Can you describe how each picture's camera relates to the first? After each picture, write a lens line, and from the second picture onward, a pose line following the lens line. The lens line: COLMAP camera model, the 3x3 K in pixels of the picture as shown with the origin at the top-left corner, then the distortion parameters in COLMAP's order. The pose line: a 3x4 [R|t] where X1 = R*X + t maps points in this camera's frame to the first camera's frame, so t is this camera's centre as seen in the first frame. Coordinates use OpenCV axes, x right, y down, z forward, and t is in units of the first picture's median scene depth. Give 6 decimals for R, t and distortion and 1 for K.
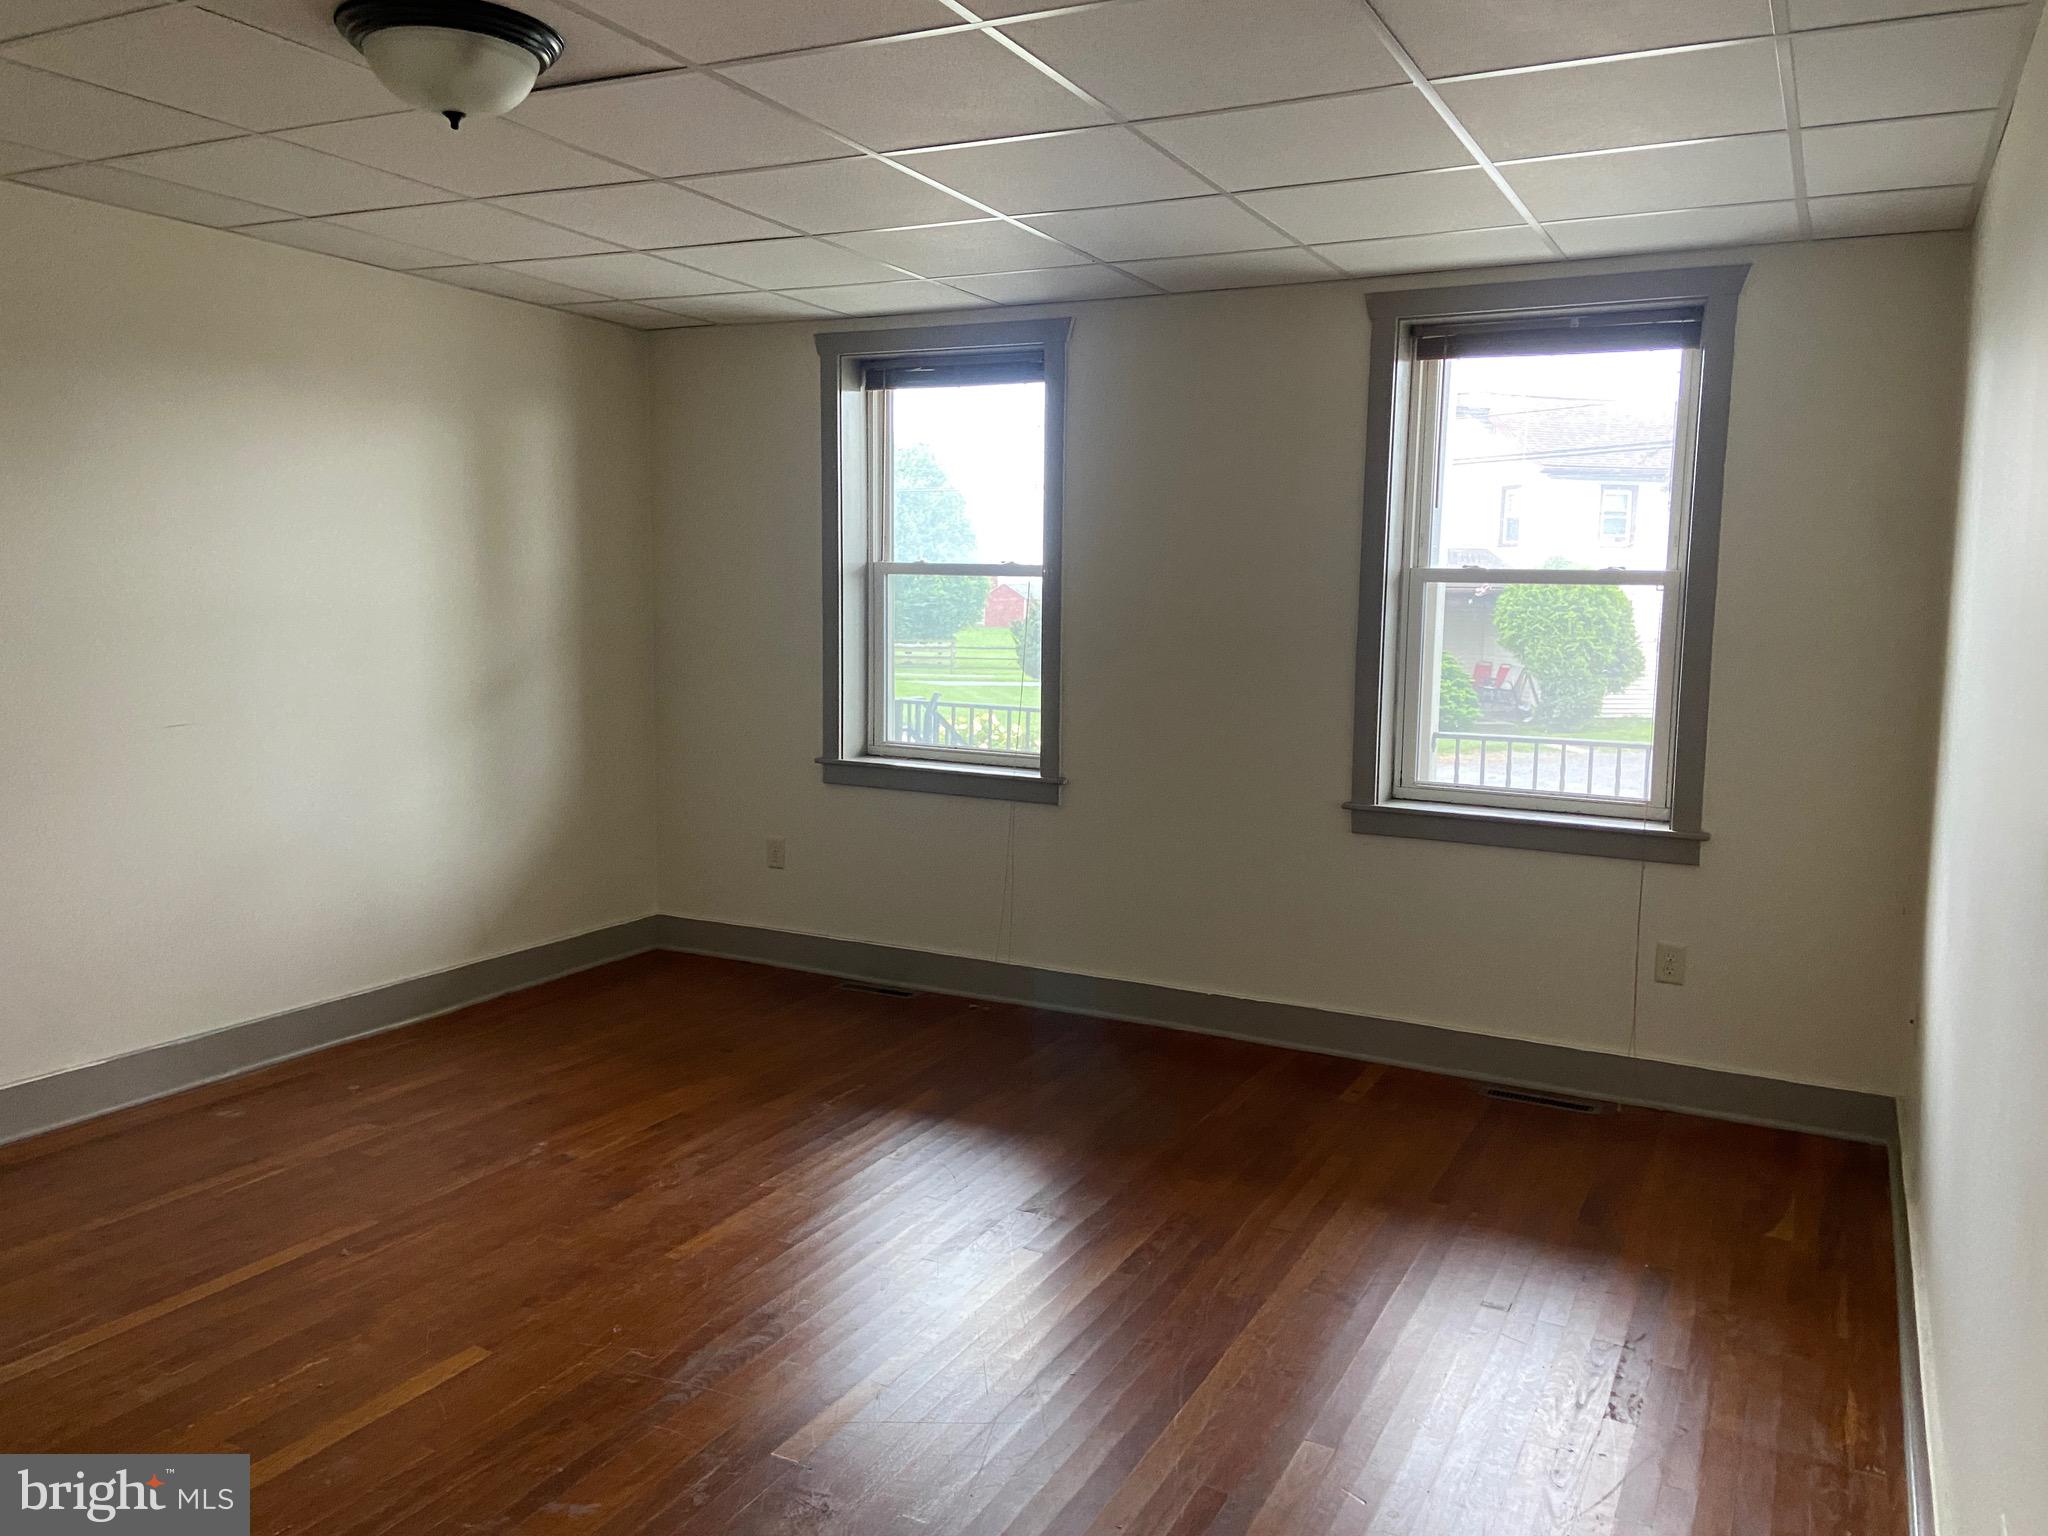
lens RADIAL K [[1531.0, 0, 1012.7], [0, 1531.0, 743.2], [0, 0, 1]] dist [0.095935, -0.123253]
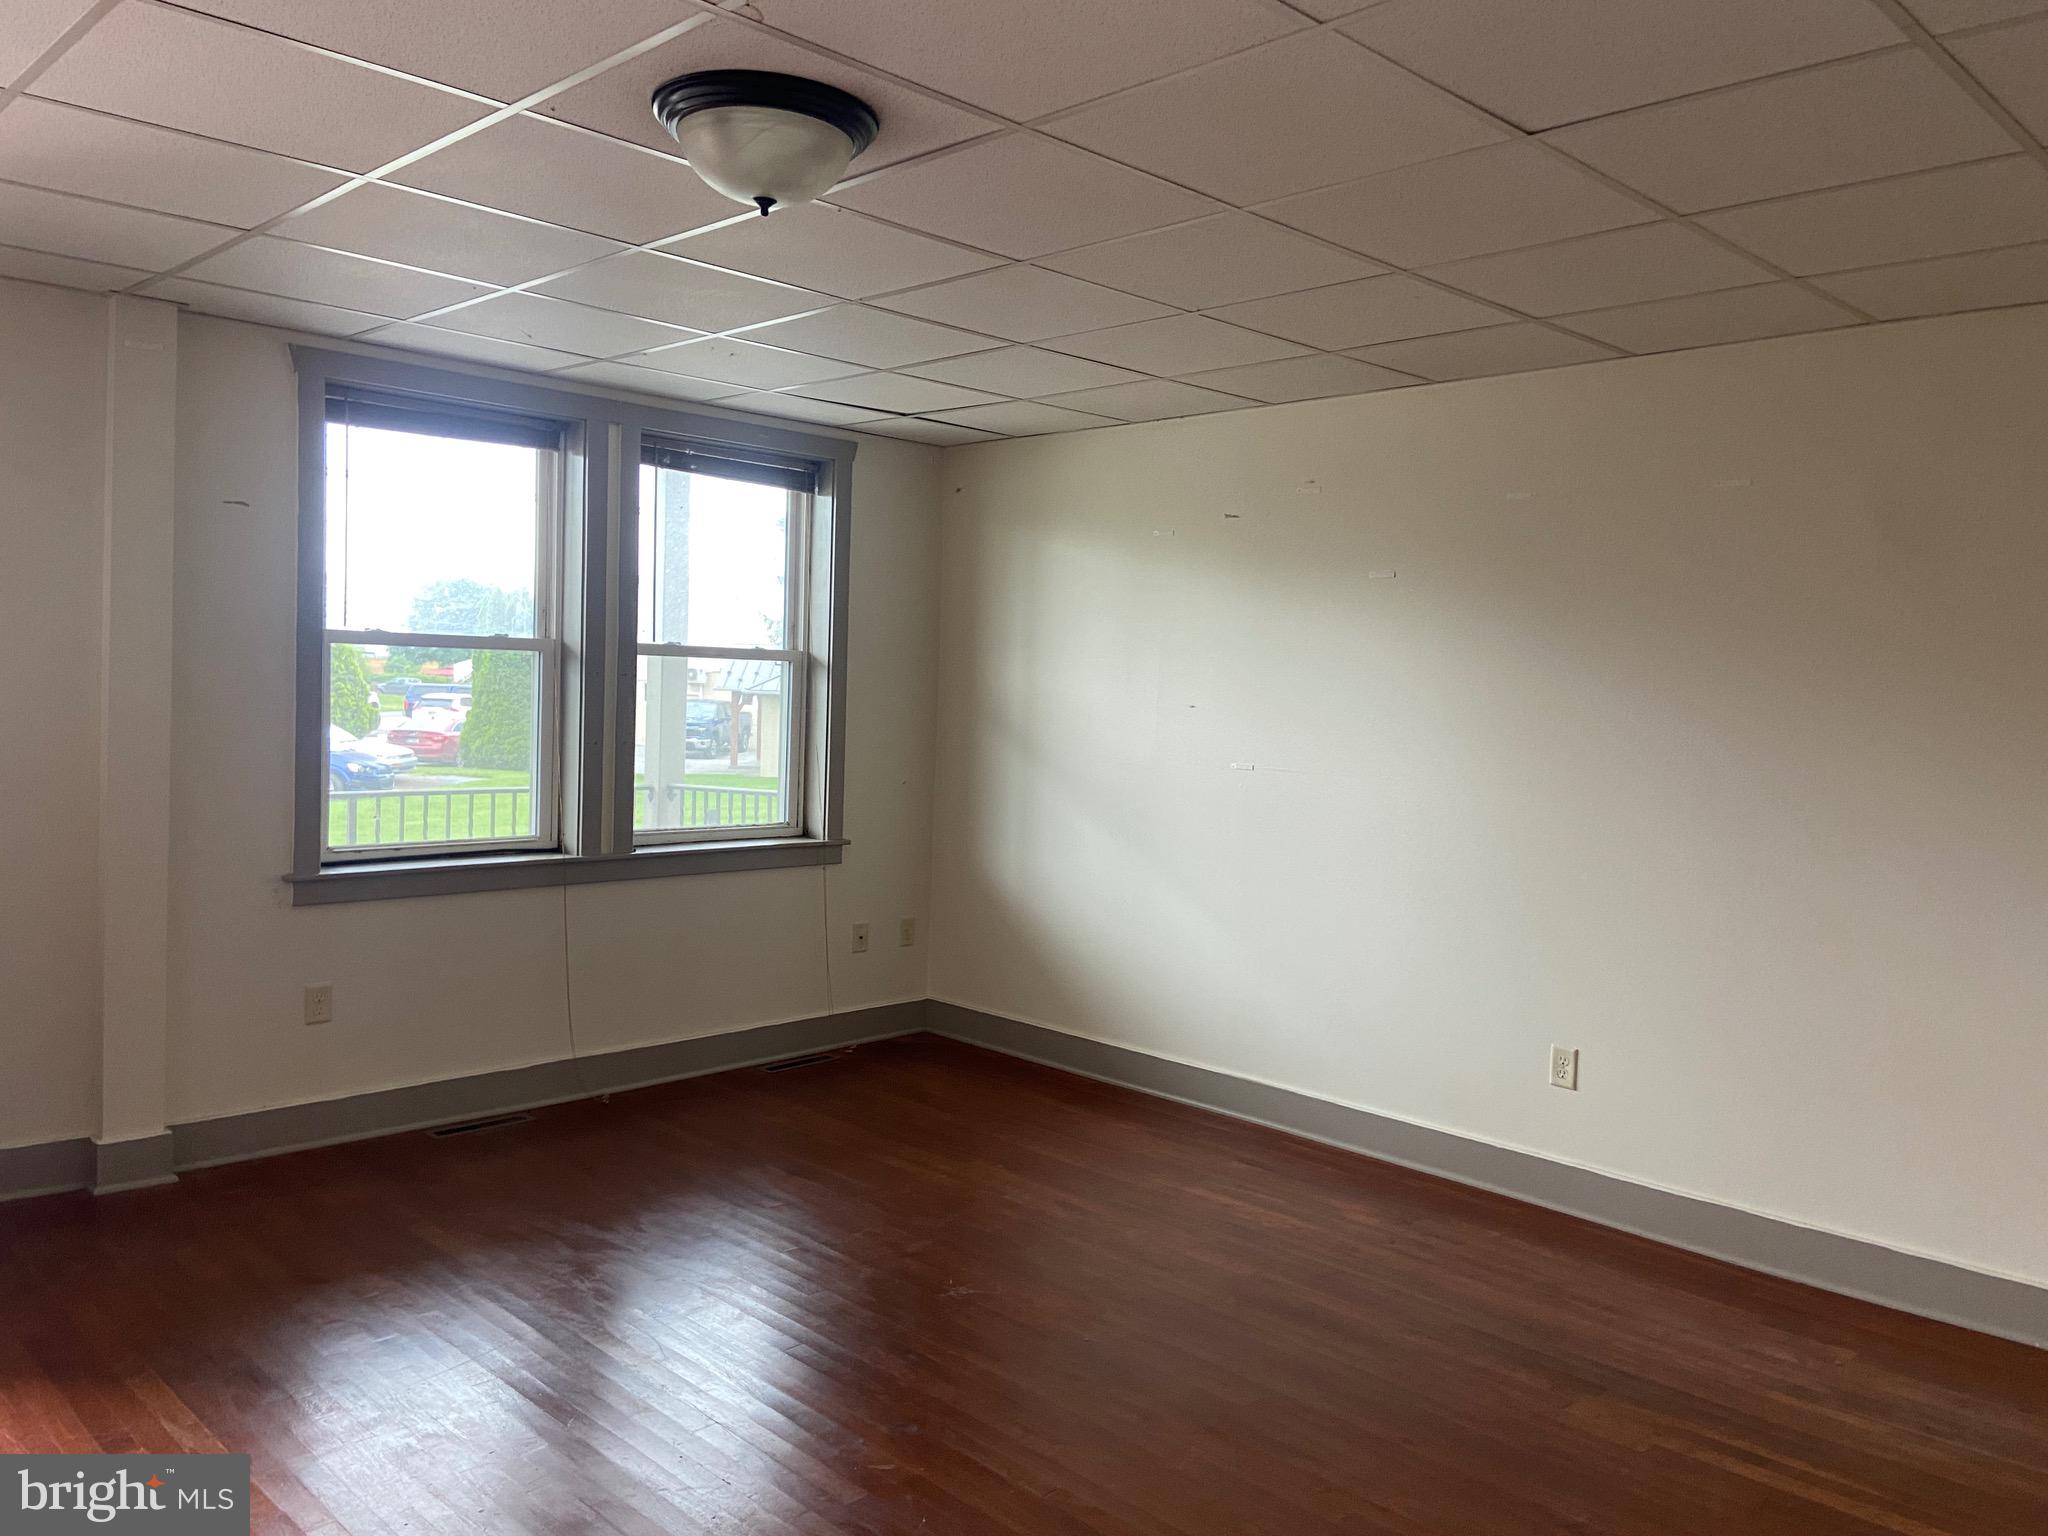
lens RADIAL K [[1531.0, 0, 1012.7], [0, 1531.0, 743.2], [0, 0, 1]] dist [0.095935, -0.123253]
pose [[0.297283, -0.050122, 0.953473, -0.788633], [0.068453, 0.997170, 0.031077, -0.058755], [-0.952333, 0.056029, 0.299872, 0.417000]]
